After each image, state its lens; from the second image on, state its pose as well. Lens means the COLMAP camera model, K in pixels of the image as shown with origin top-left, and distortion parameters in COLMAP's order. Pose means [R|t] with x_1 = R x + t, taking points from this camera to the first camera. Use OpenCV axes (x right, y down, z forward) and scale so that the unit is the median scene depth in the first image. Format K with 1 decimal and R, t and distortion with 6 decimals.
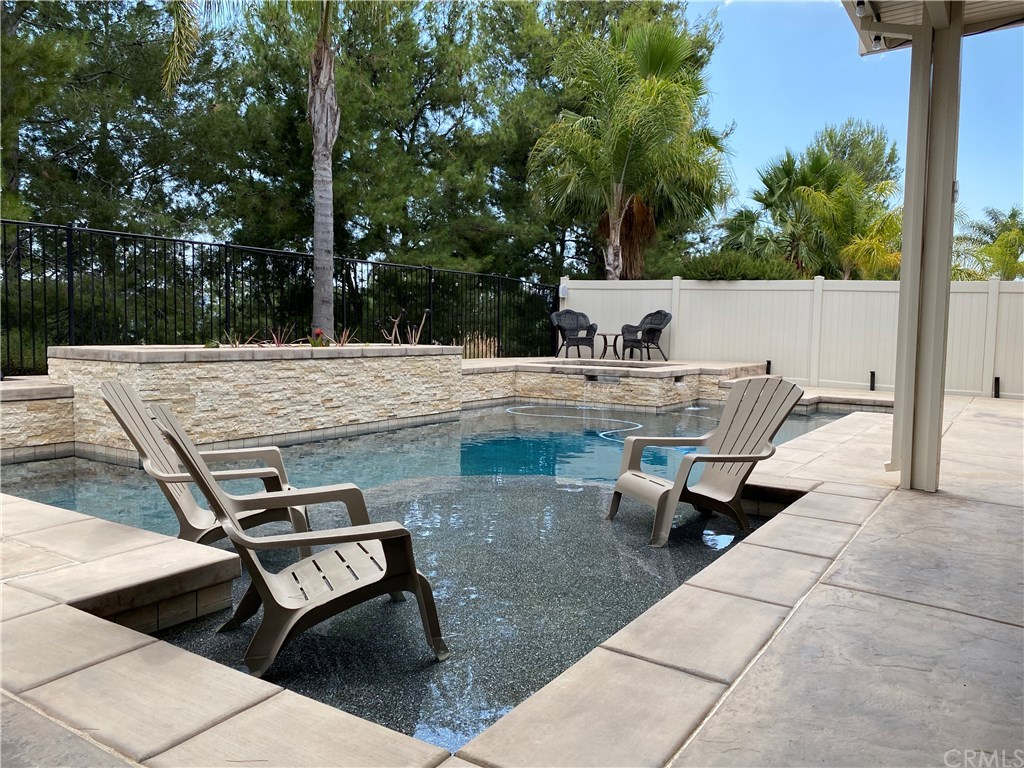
lens RADIAL K [[783.9, 0, 520.1], [0, 783.9, 386.4], [0, 0, 1]] dist [0.032124, -0.043638]
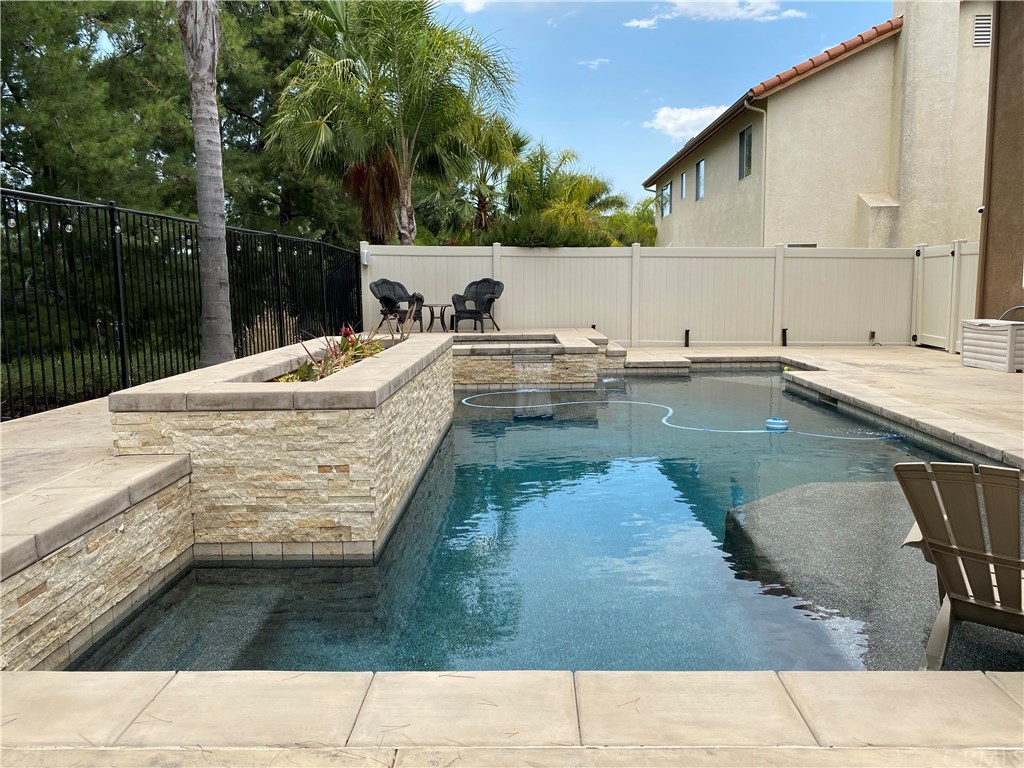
lens RADIAL K [[783.9, 0, 513.6], [0, 783.9, 378.1], [0, 0, 1]] dist [0.032124, -0.043638]
pose [[0.851114, -0.091166, 0.517004, -0.405109], [0.065262, 0.995541, 0.068110, -0.051690], [-0.520908, -0.024229, 0.853269, 0.216113]]
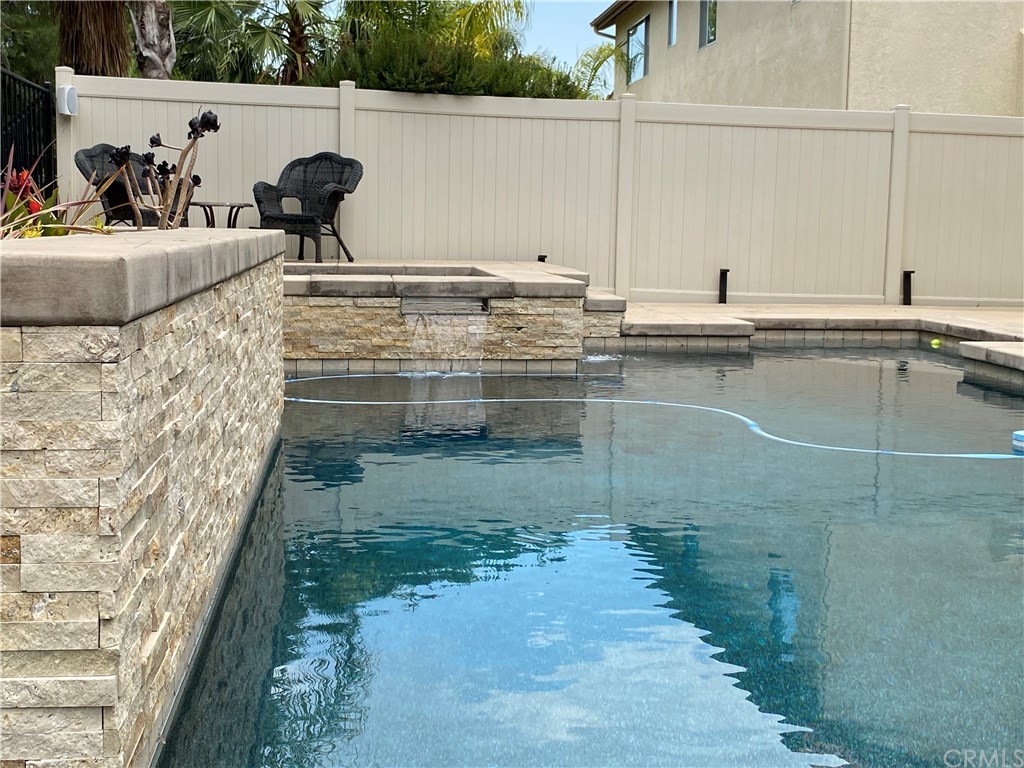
lens RADIAL K [[1368.9, 0, 515.7], [0, 1368.9, 385.4], [0, 0, 1]] dist [0.030785, 0.000000]
pose [[0.775299, -0.082334, 0.626205, -0.342021], [0.045787, 0.996185, 0.074291, -0.019679], [-0.629932, -0.028926, 0.776111, 0.397903]]
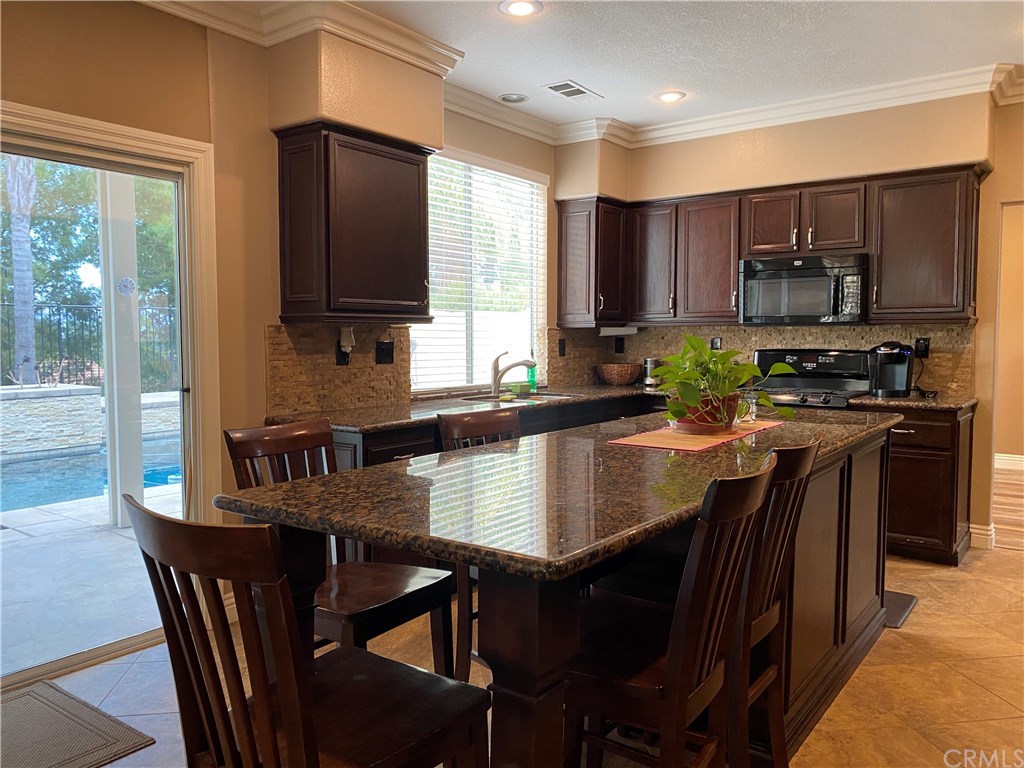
lens RADIAL K [[783.9, 0, 504.1], [0, 783.9, 384.9], [0, 0, 1]] dist [0.032124, -0.043638]
pose [[0.995354, -0.017566, -0.094669, 0.543744], [0.016830, 0.999822, -0.008569, -0.030500], [0.094802, 0.006936, 0.995472, -0.066434]]
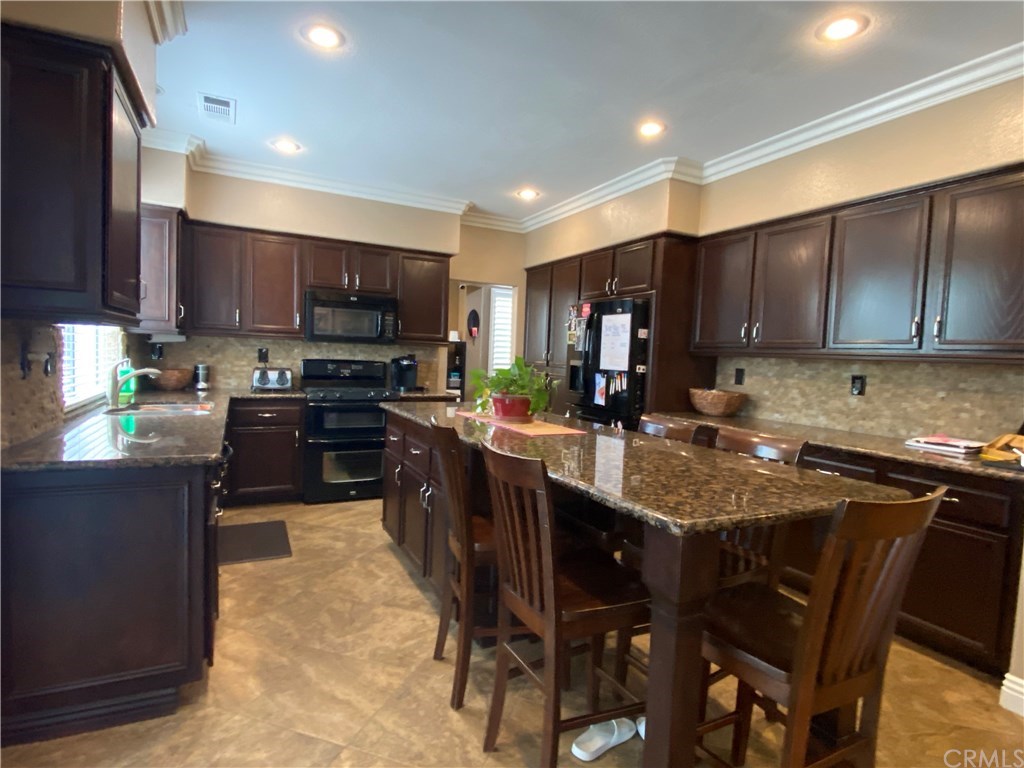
lens RADIAL K [[545.3, 0, 509.9], [0, 545.3, 390.9], [0, 0, 1]] dist [0.033750, -0.030666]
pose [[0.528471, -0.056589, 0.847063, 0.355092], [0.033395, 0.998389, 0.045864, -0.043644], [-0.848294, 0.004049, 0.529510, 0.062164]]
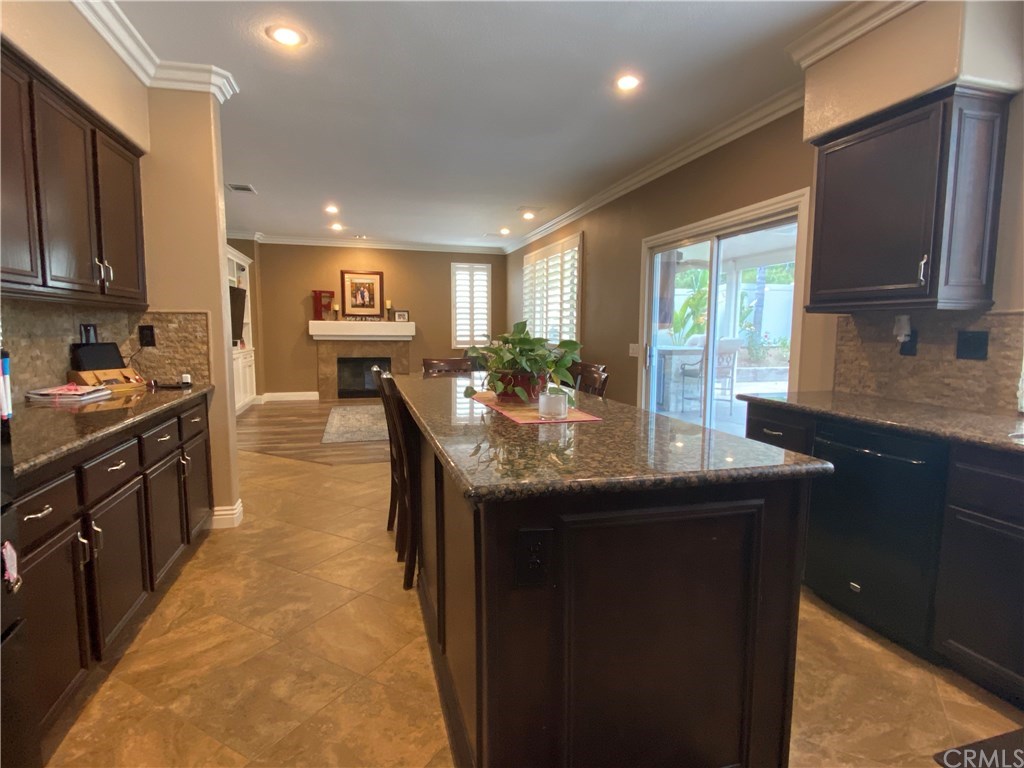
lens RADIAL K [[545.3, 0, 513.9], [0, 545.3, 388.8], [0, 0, 1]] dist [0.033750, -0.030666]
pose [[-0.680438, 0.052124, -0.730950, 0.744603], [-0.078354, 0.986574, 0.143291, -0.051768], [0.728605, 0.154774, -0.667218, 0.344686]]
